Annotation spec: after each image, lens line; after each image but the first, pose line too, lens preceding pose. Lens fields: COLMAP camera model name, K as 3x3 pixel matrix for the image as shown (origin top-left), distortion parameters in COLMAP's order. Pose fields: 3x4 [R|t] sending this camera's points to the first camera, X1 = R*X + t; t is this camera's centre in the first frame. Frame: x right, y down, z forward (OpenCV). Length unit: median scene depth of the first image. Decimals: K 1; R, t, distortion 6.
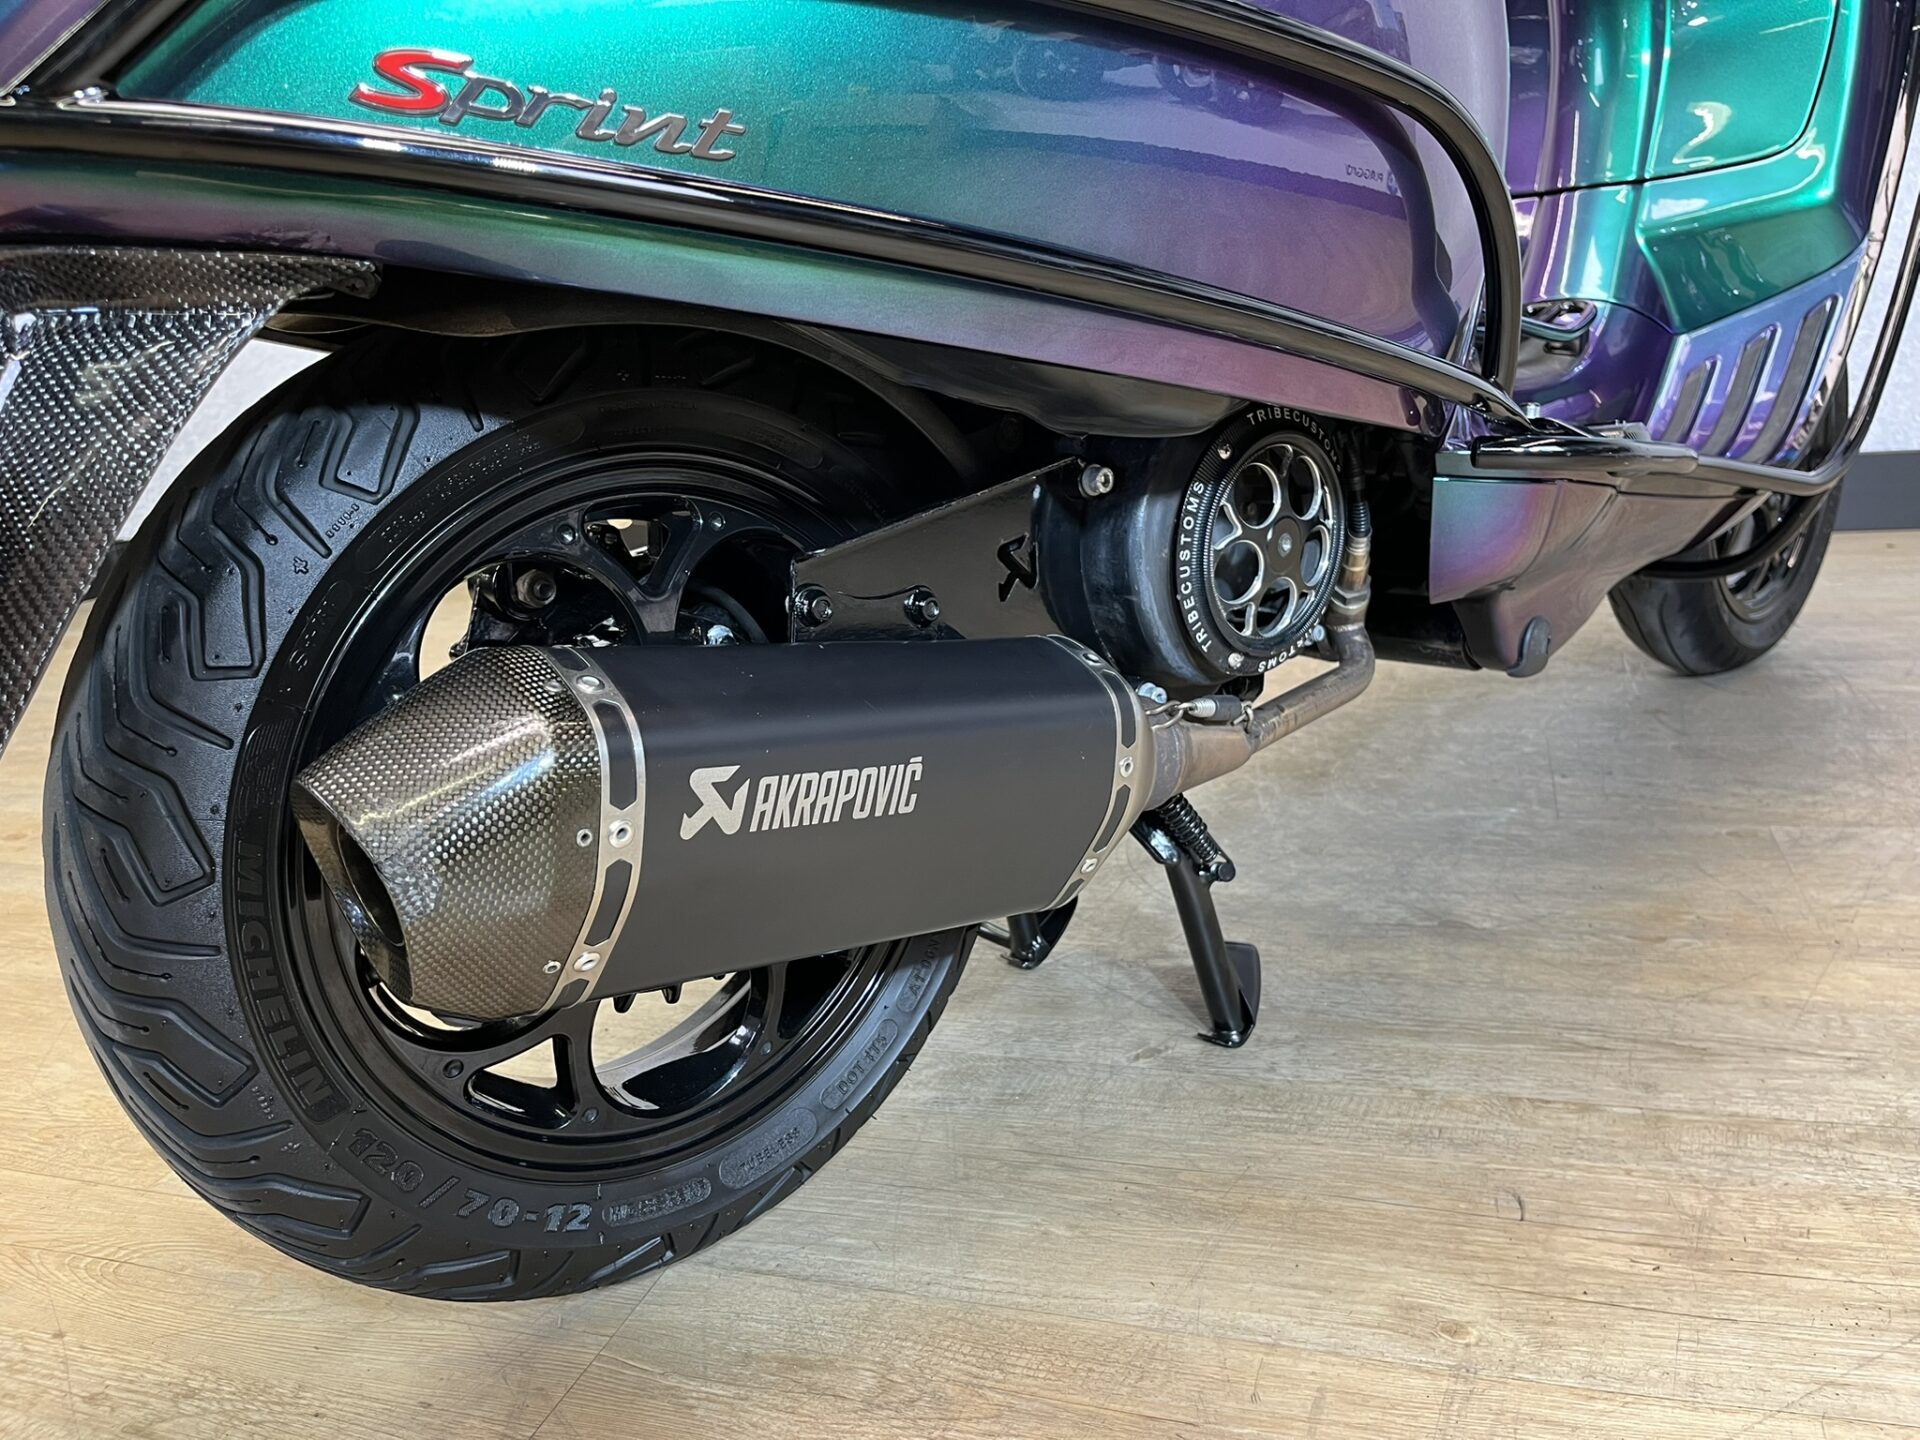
lens RADIAL K [[1460.4, 0, 990.4], [0, 1460.4, 729.4], [0, 0, 1]] dist [0.075046, -0.116789]
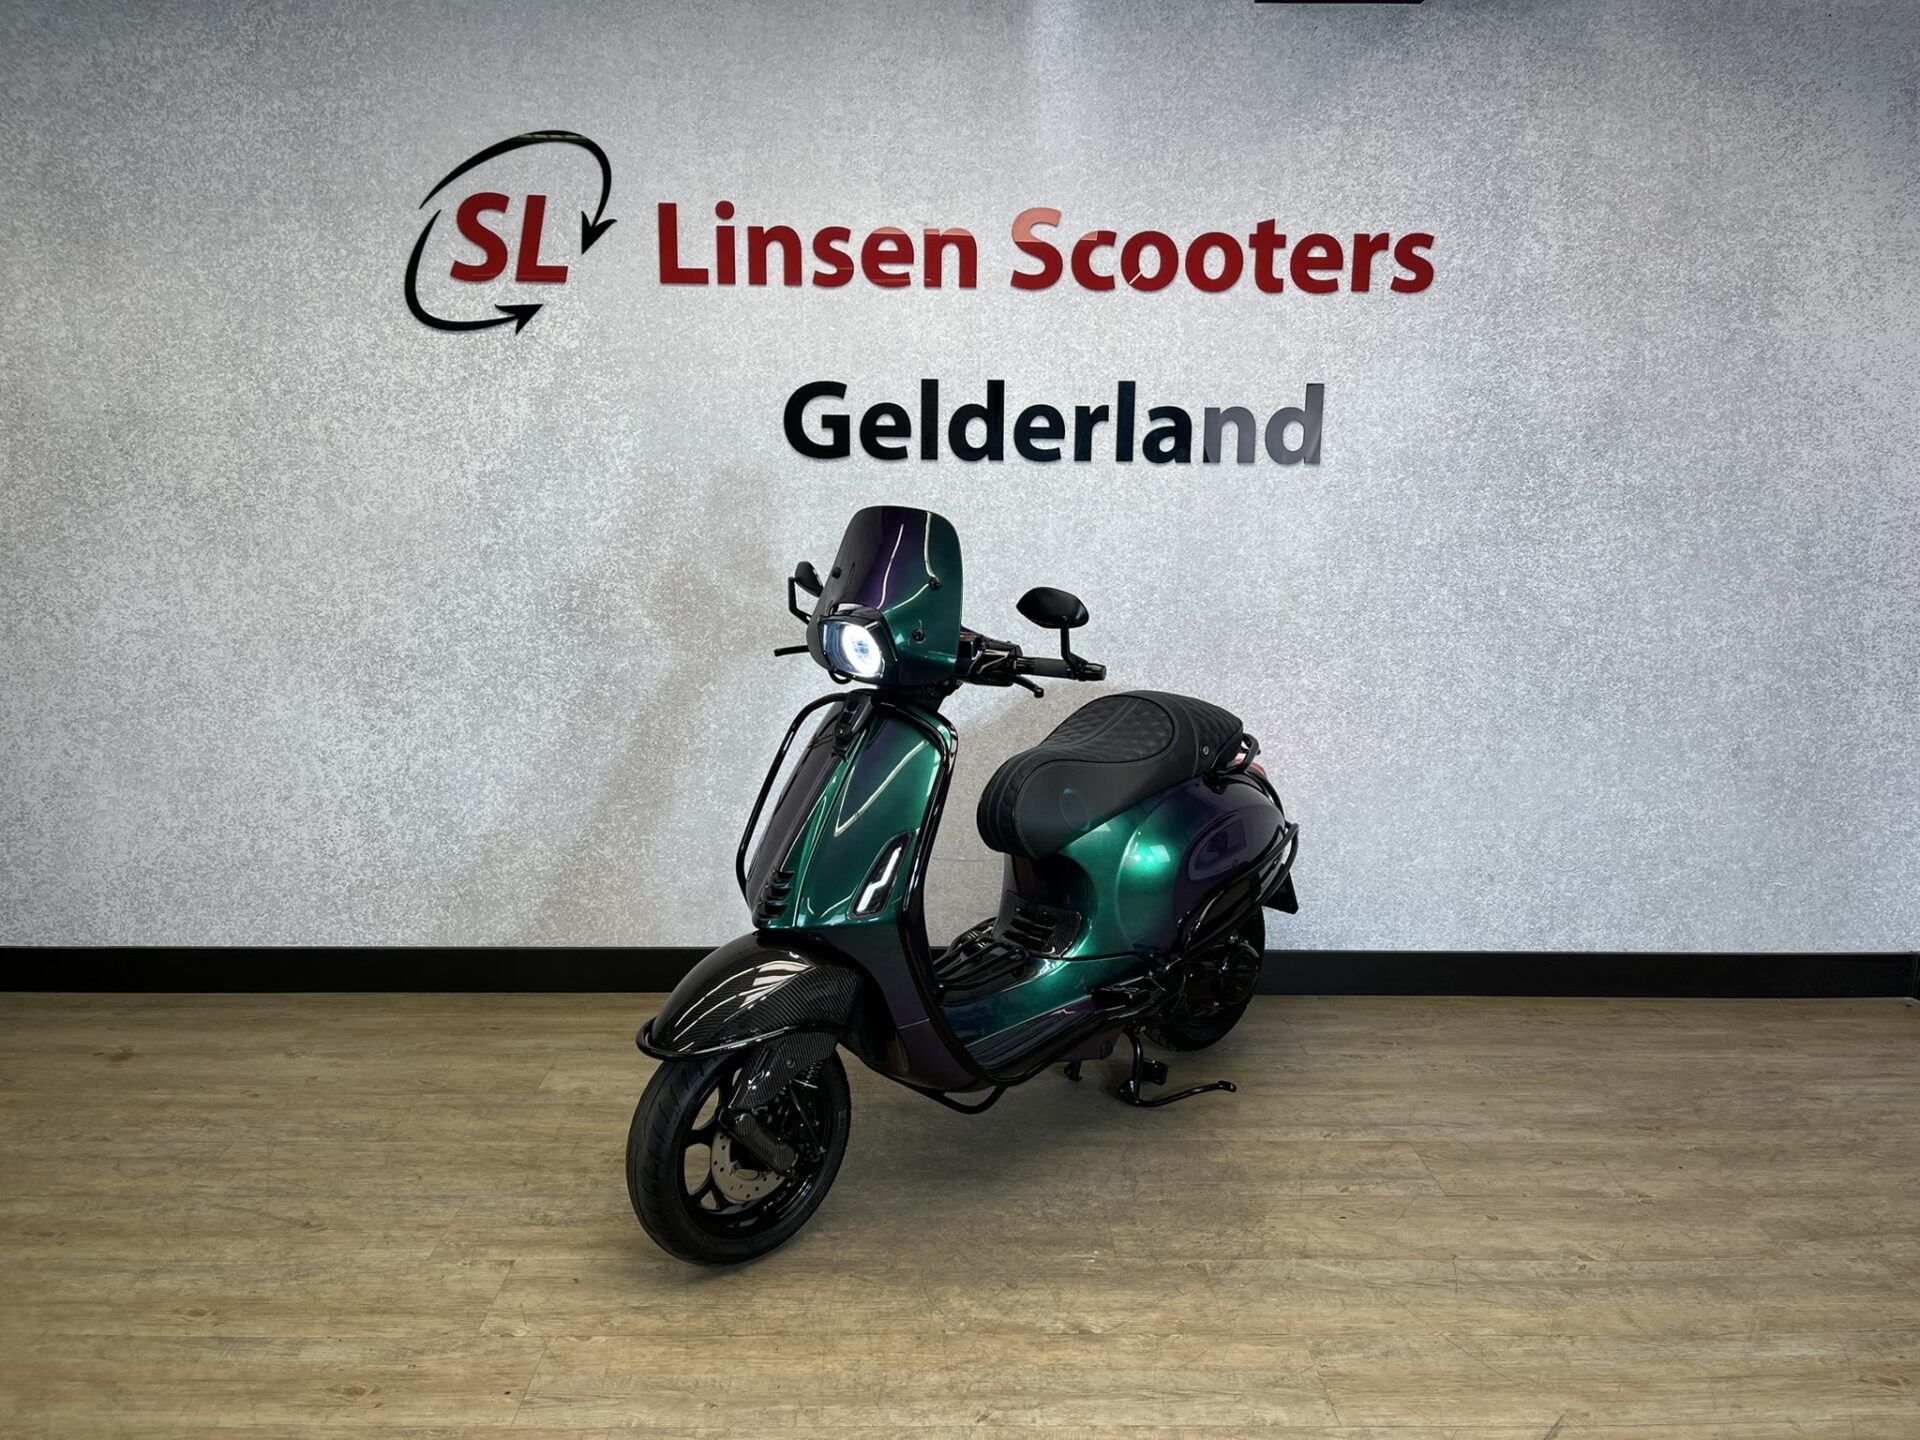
lens RADIAL K [[1460.4, 0, 961.9], [0, 1460.4, 725.4], [0, 0, 1]] dist [0.075046, -0.116789]
pose [[0.939975, 0.039109, 0.338994, -0.983678], [-0.004039, 0.994616, -0.103548, -0.820677], [-0.341219, 0.095963, 0.935073, -1.694382]]
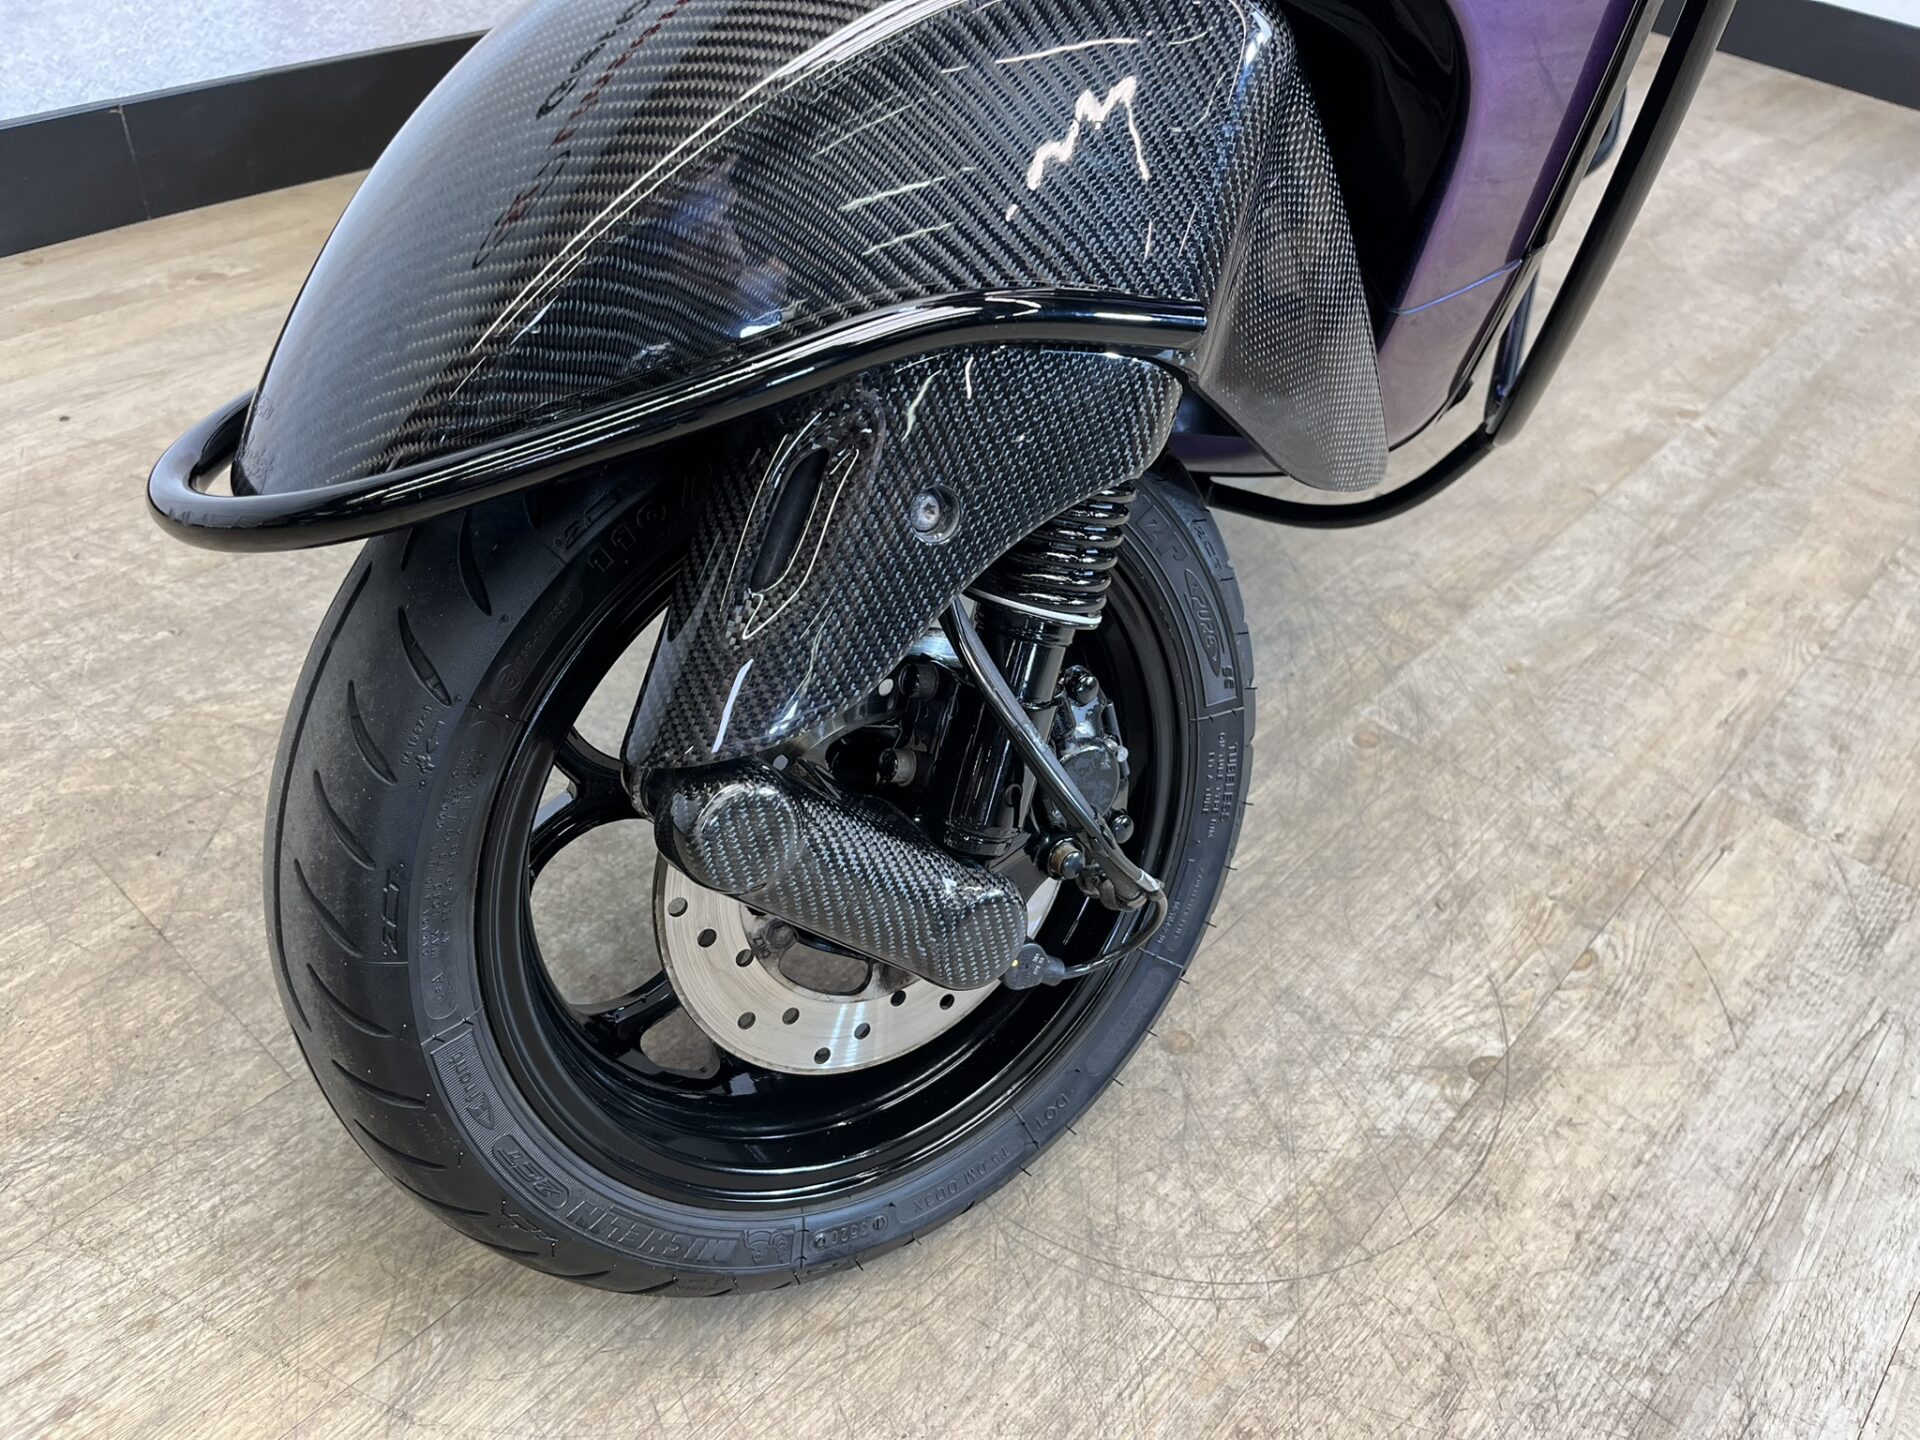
lens RADIAL K [[1460.4, 0, 957.8], [0, 1460.4, 728.0], [0, 0, 1]] dist [0.075046, -0.116789]
pose [[0.395280, -0.497001, 0.772492, -0.475792], [0.134217, 0.863205, 0.486685, -0.663803], [-0.908702, -0.088696, 0.407914, 1.365925]]
